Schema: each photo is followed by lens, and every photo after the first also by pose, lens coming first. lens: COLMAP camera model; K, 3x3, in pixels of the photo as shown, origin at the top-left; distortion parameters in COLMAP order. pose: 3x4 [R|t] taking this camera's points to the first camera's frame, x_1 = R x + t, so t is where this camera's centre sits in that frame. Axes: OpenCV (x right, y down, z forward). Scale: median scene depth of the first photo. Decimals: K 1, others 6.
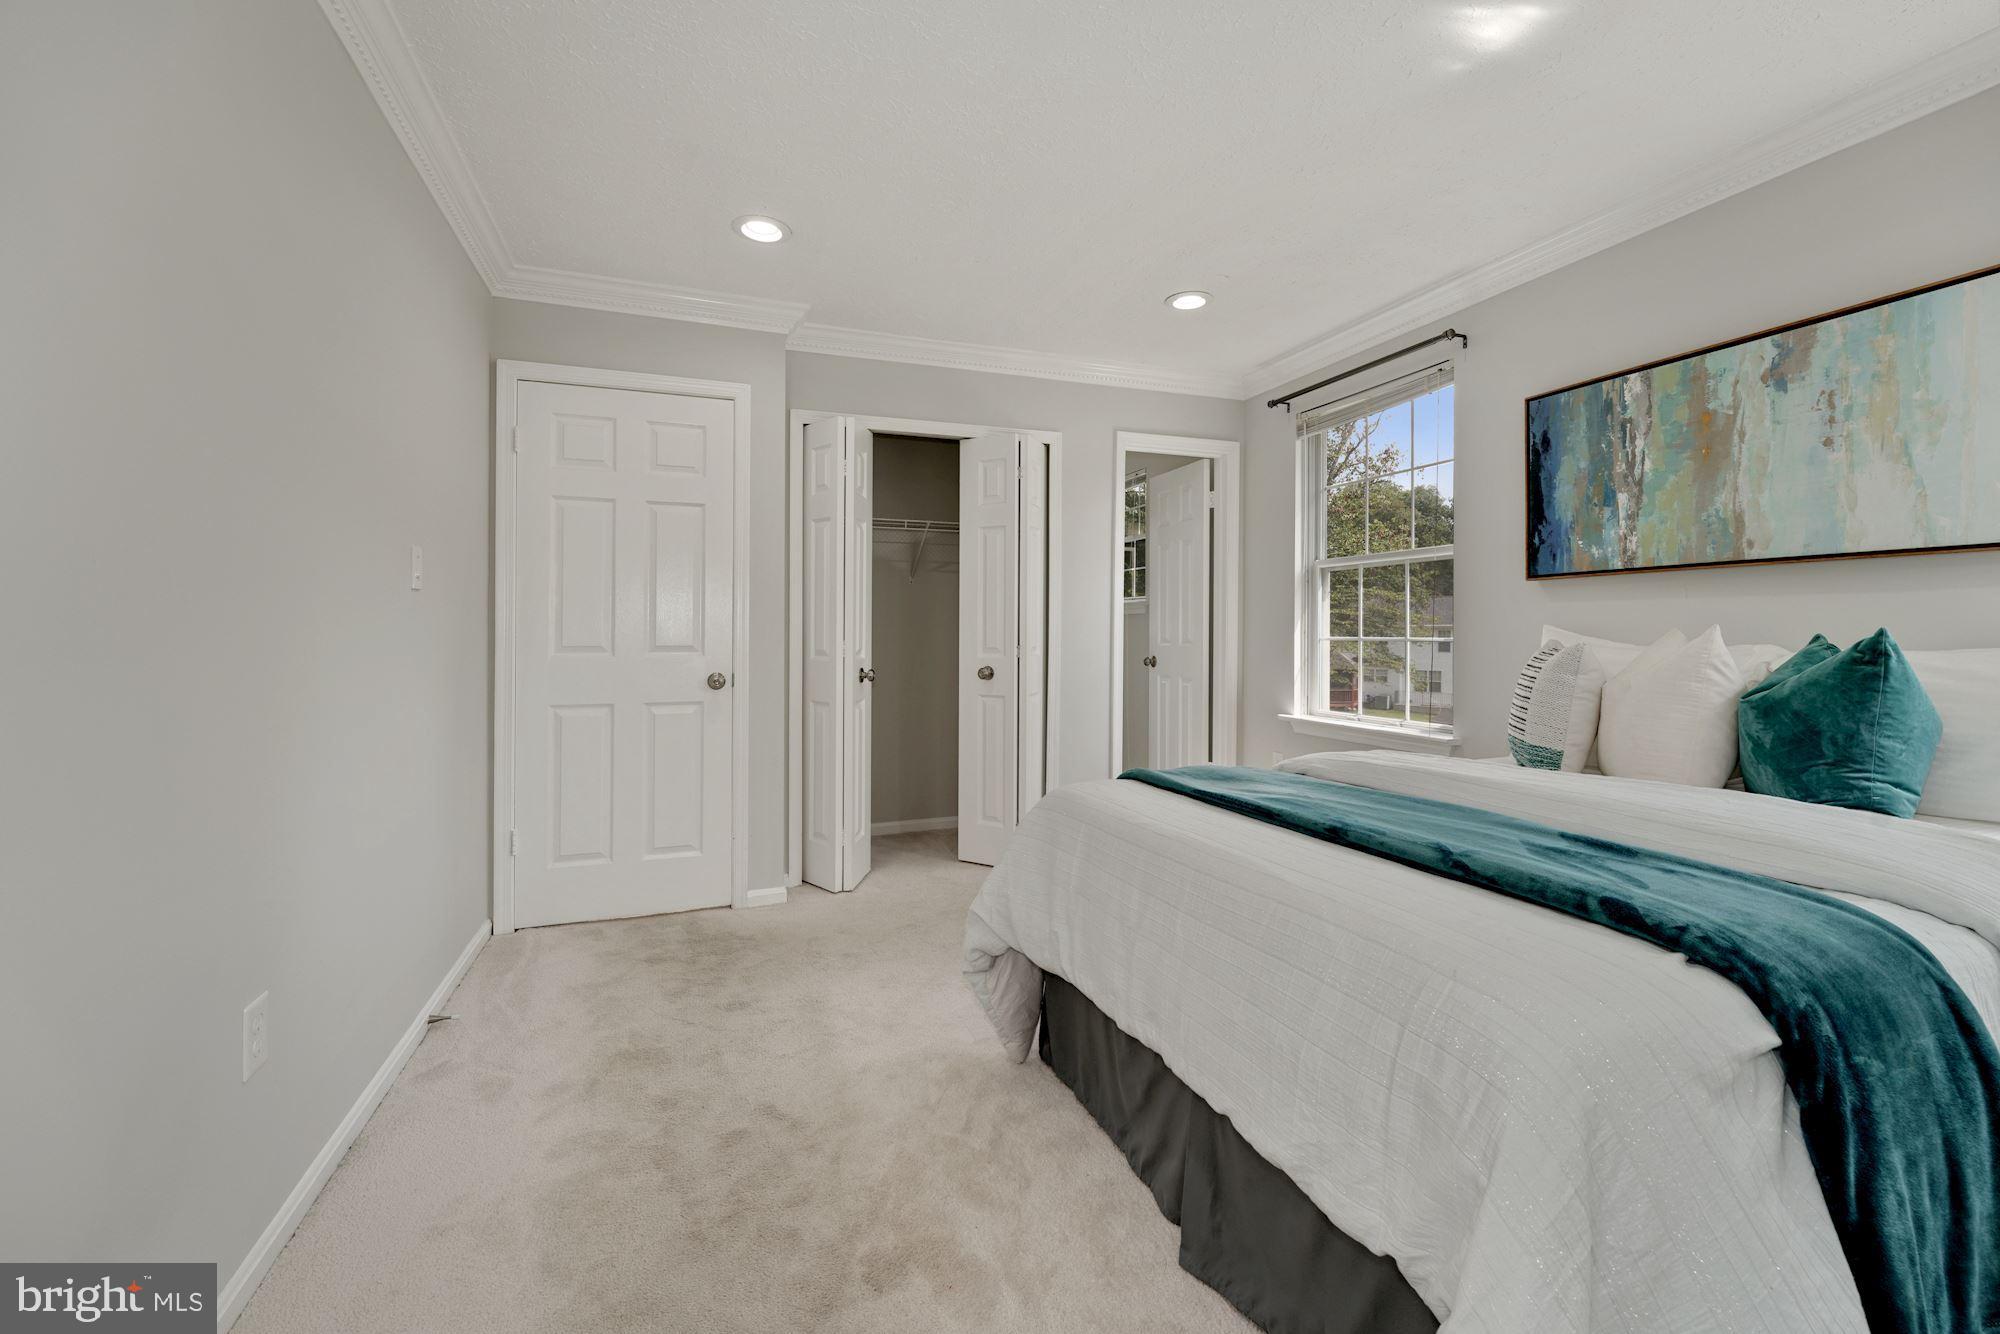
lens RADIAL K [[809.3, 0, 996.7], [0, 809.3, 645.5], [0, 0, 1]] dist [-0.000157, 0.000142]
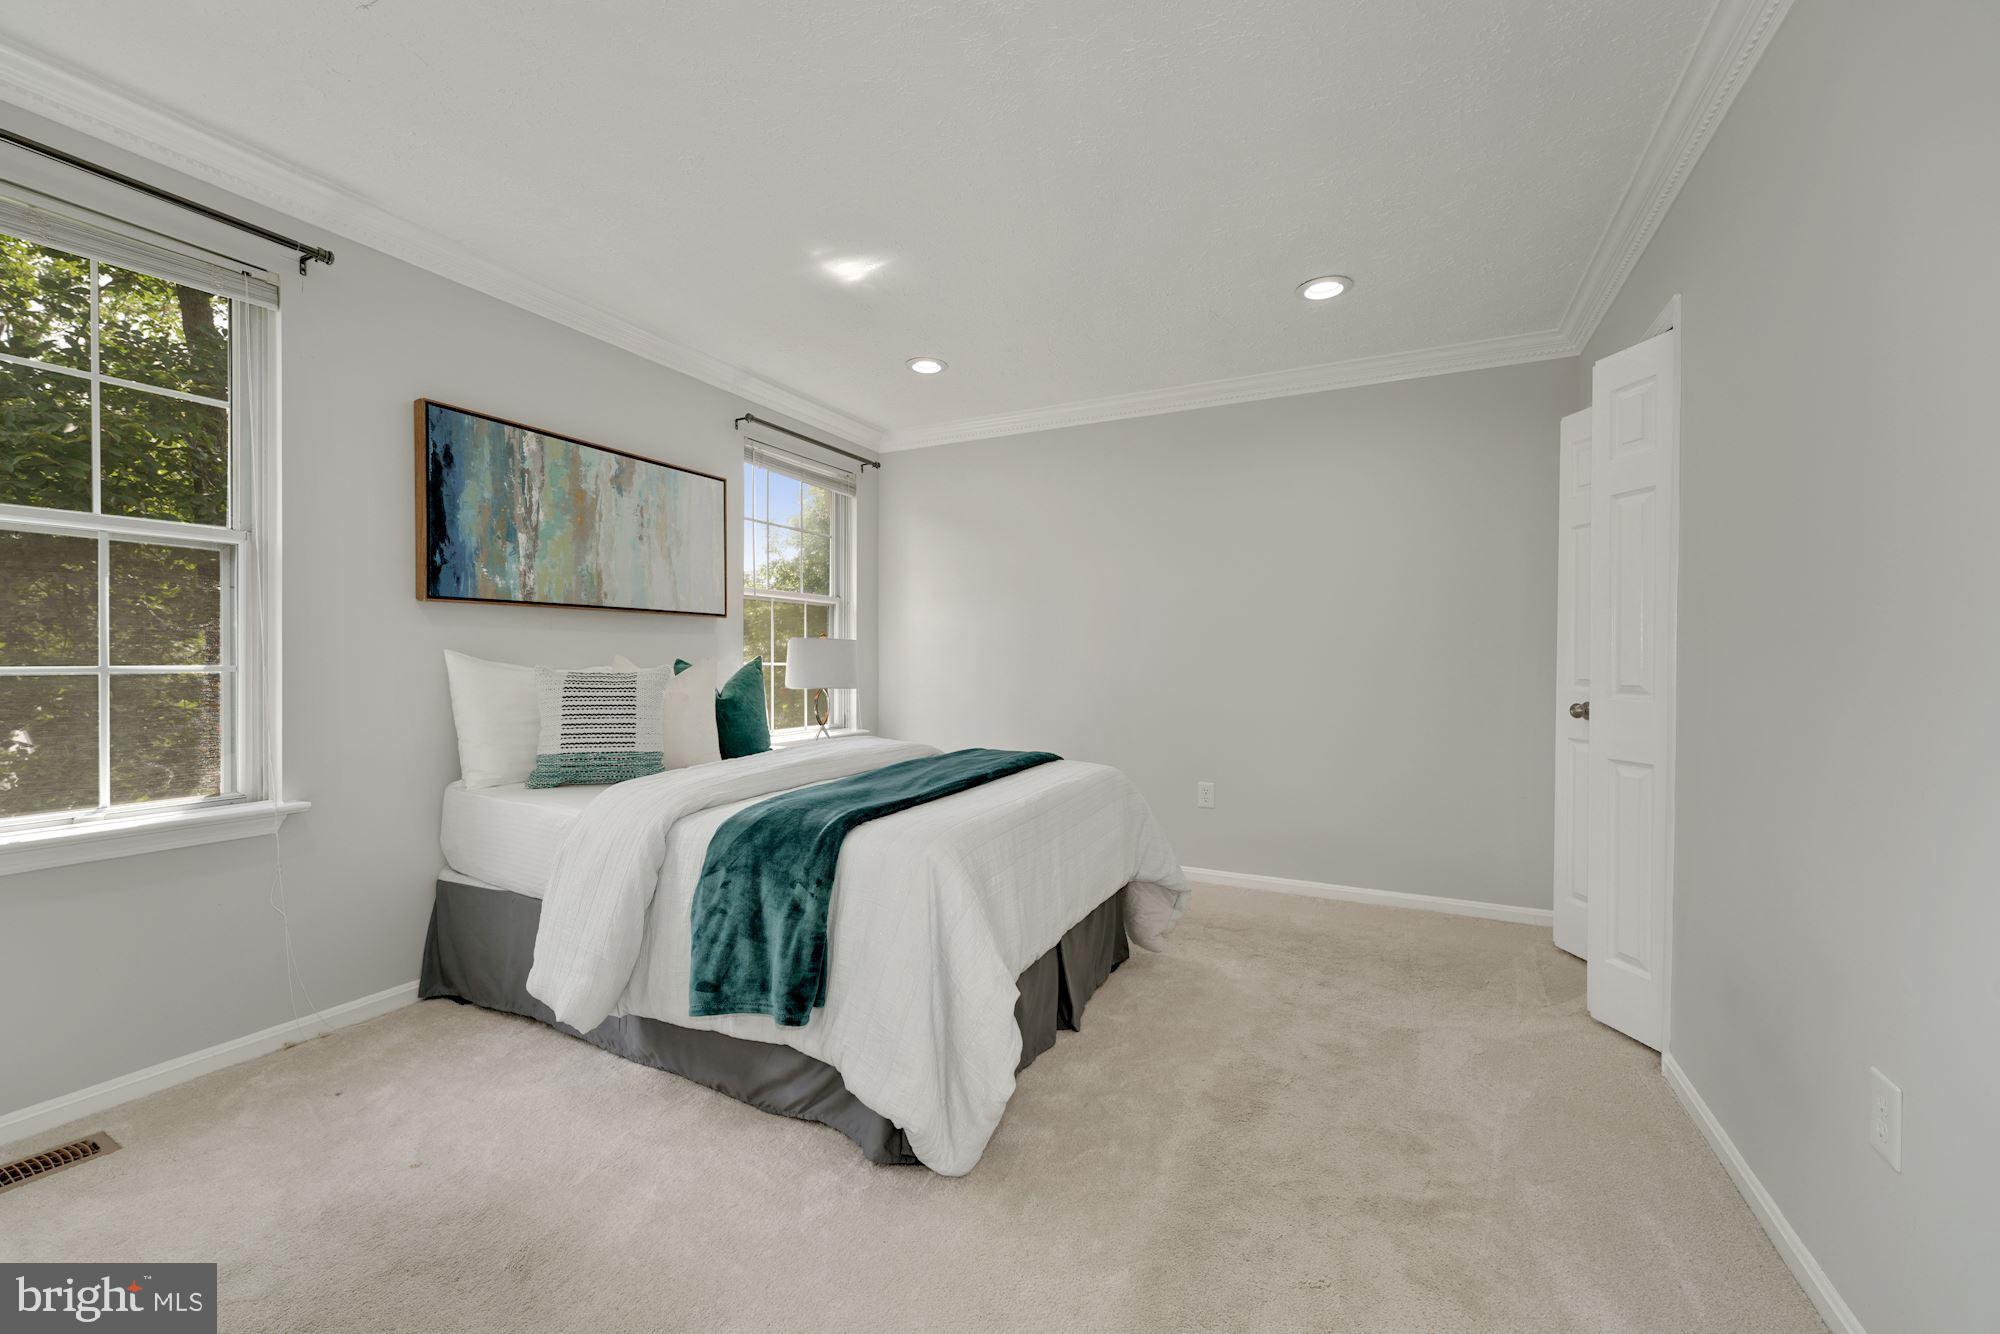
lens RADIAL K [[809.3, 0, 1004.3], [0, 809.3, 668.0], [0, 0, 1]] dist [-0.000157, 0.000142]
pose [[-0.695022, -0.009990, 0.718919, -0.498330], [0.010746, 0.999647, 0.024280, -0.022382], [-0.718909, 0.024601, -0.694669, 1.305185]]
